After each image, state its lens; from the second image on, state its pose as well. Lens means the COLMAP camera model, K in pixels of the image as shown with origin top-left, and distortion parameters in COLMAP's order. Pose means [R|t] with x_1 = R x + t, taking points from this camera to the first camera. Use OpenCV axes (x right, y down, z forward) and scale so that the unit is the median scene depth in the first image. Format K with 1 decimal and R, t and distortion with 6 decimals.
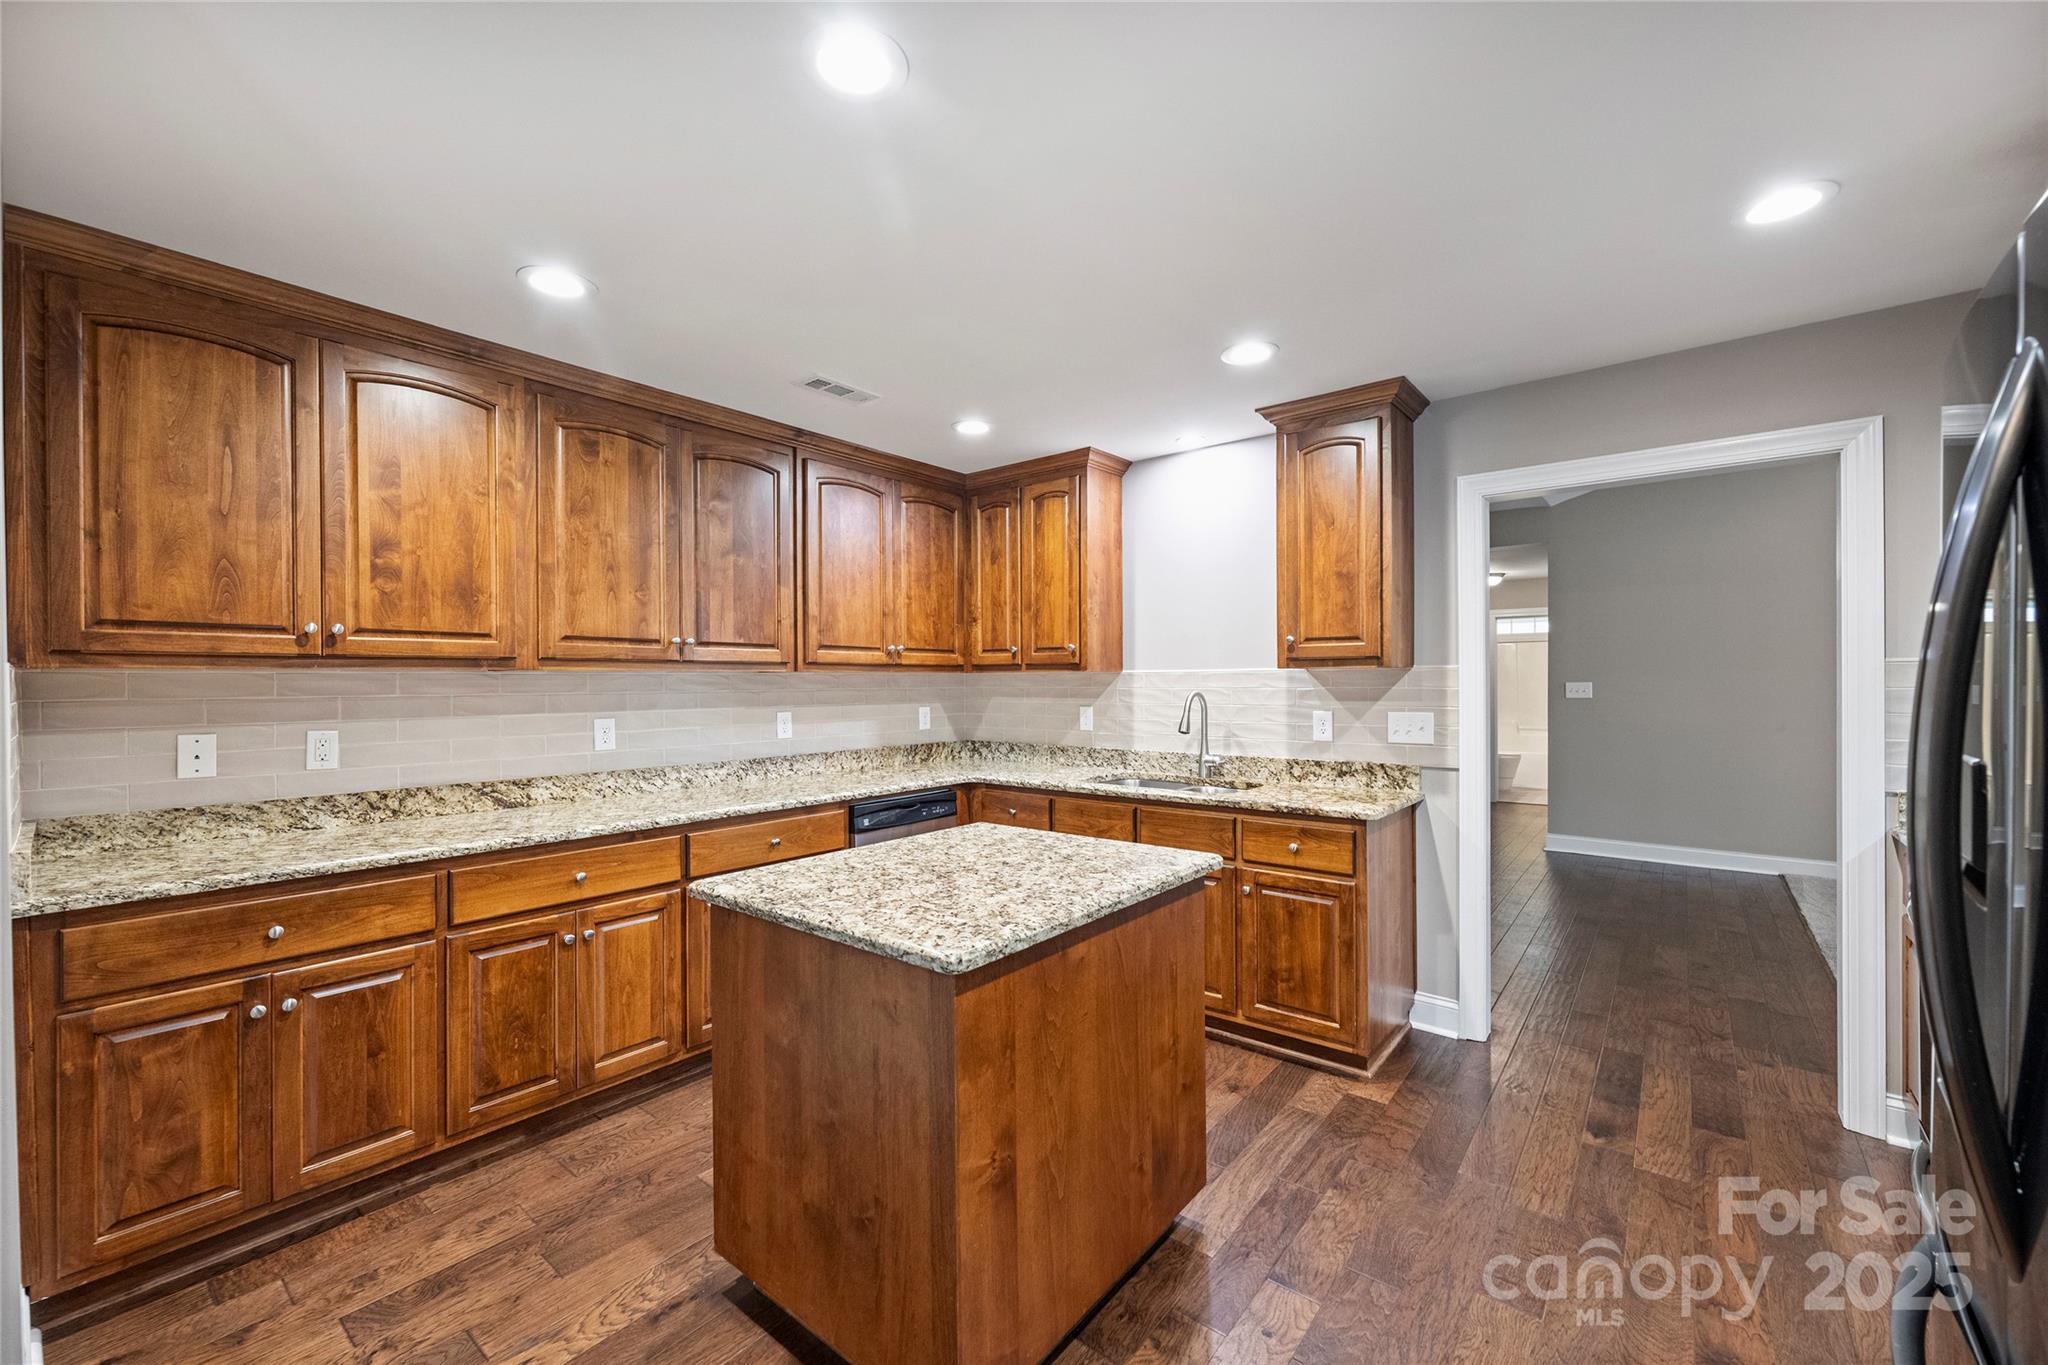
lens RADIAL K [[830.6, 0, 1024.0], [0, 830.6, 682.5], [0, 0, 1]] dist [0.017780, 0.000055]
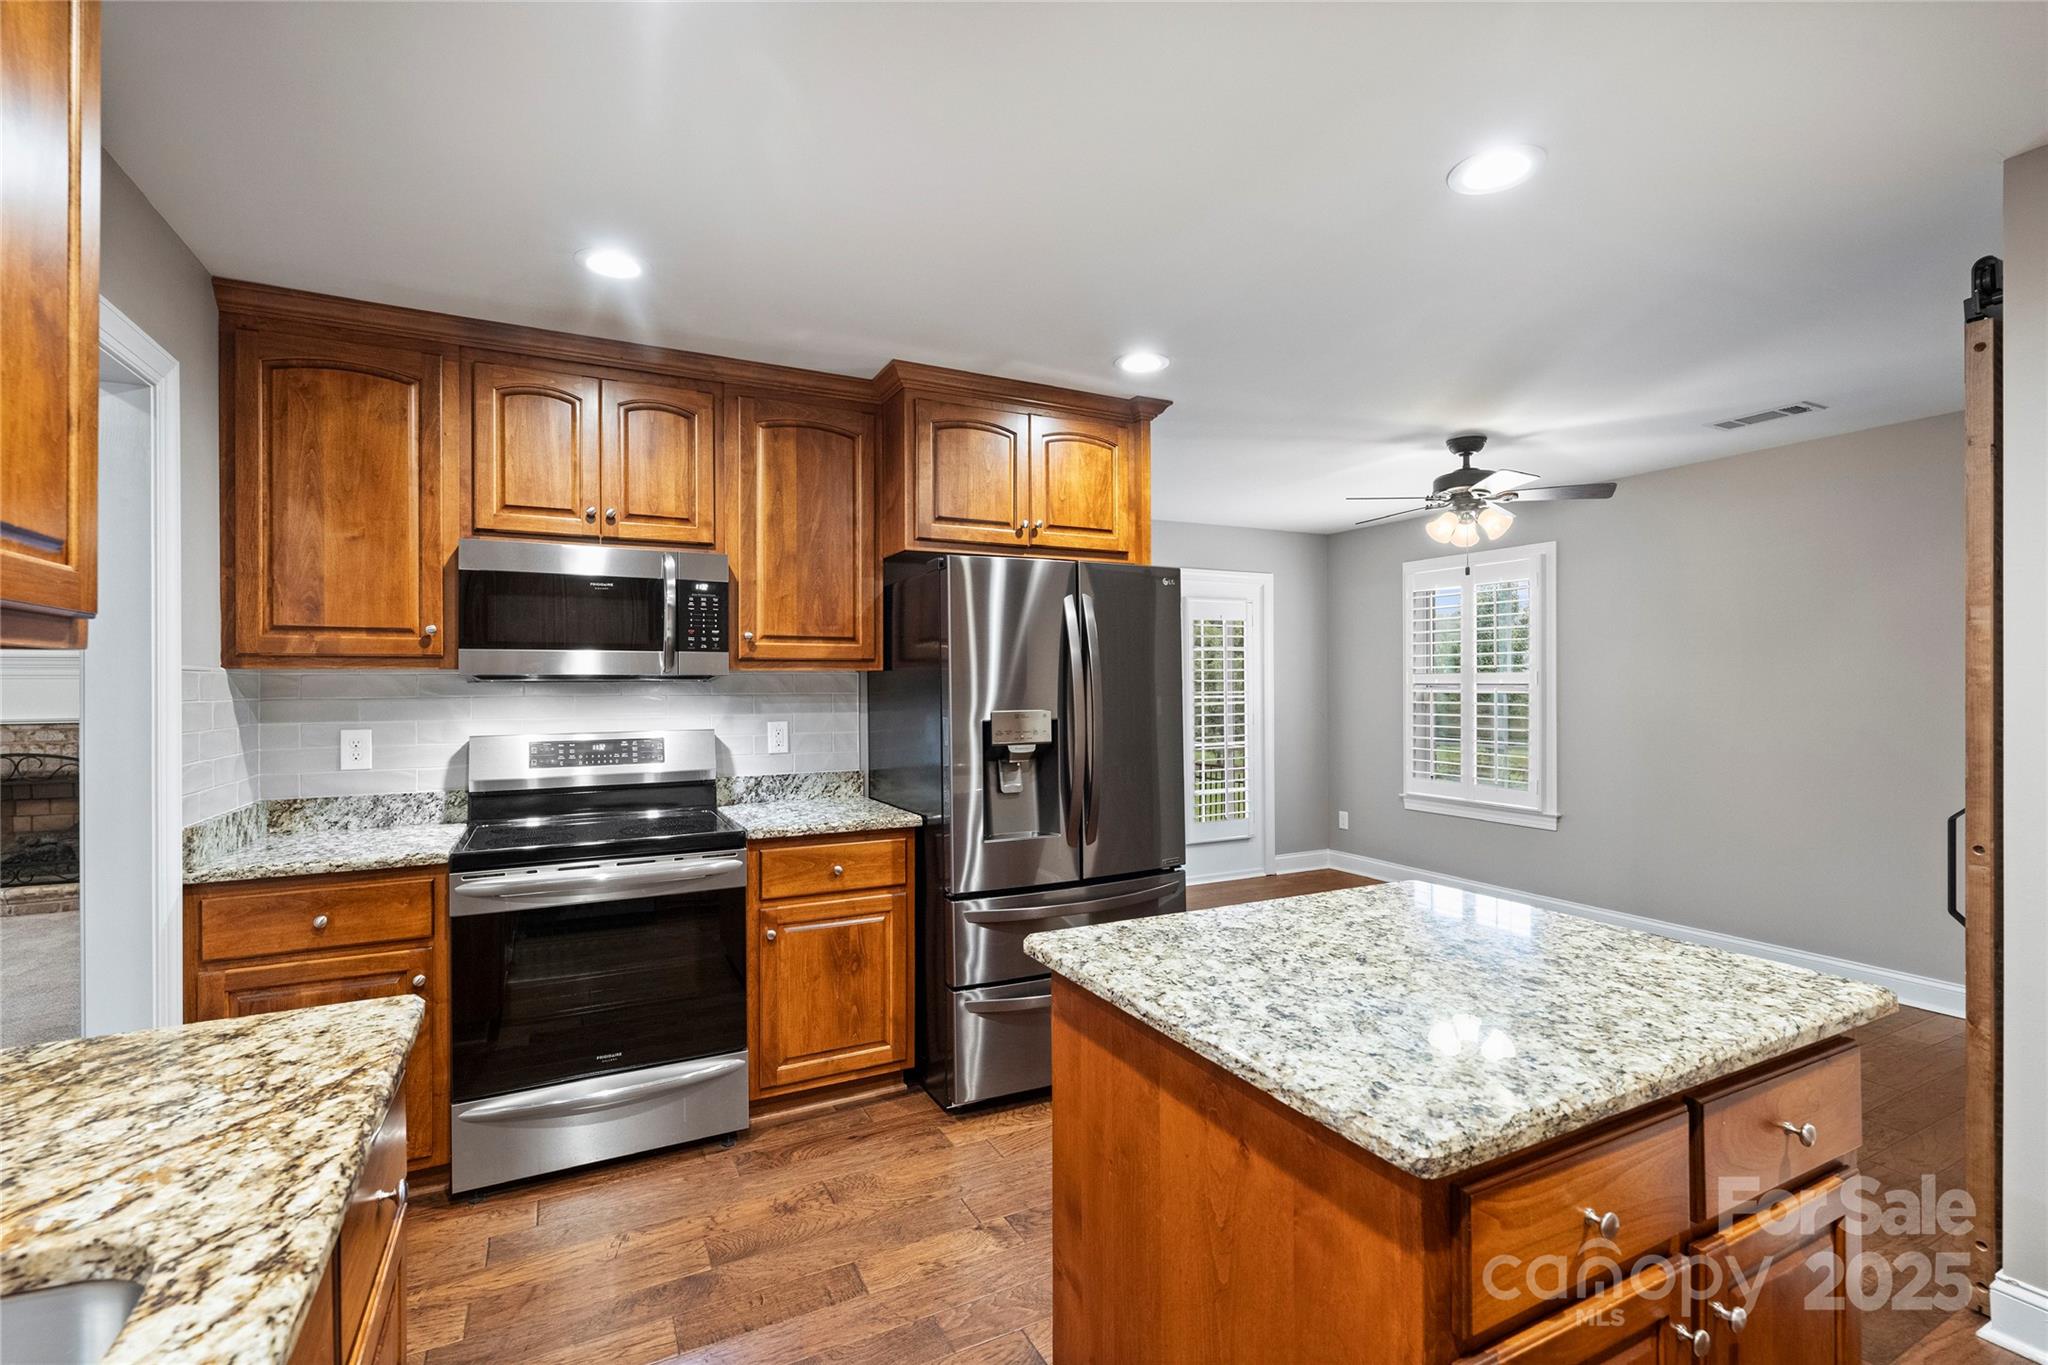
lens RADIAL K [[845.6, 0, 1024.0], [0, 845.6, 682.5], [0, 0, 1]] dist [0.001570, 0.000187]
pose [[0.903225, 0.000422, -0.429167, 0.287683], [0.001352, 0.999992, 0.003830, -0.001814], [0.429165, -0.004040, 0.903217, 0.361215]]
